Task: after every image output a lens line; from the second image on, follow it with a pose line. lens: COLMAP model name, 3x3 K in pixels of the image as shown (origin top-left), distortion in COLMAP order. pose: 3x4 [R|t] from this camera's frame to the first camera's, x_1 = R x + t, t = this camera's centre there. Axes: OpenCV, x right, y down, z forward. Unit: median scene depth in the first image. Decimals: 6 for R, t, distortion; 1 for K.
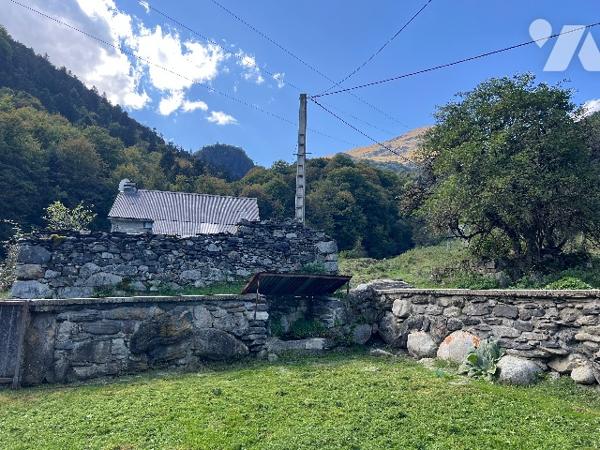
lens RADIAL K [[446.0, 0, 302.6], [0, 446.0, 224.2], [0, 0, 1]] dist [0.051503, -0.061598]
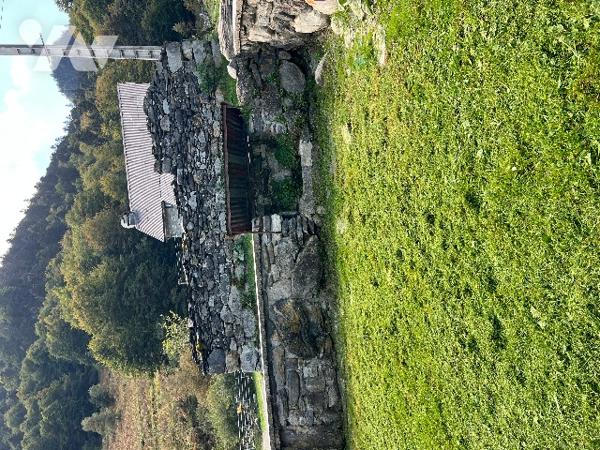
lens RADIAL K [[446.0, 0, 302.6], [0, 446.0, 224.2], [0, 0, 1]] dist [0.051503, -0.061598]
pose [[0.015893, -0.877678, -0.478987, 0.271969], [0.951097, -0.134526, 0.278059, 0.008837], [-0.308482, -0.459982, 0.832619, 0.212931]]
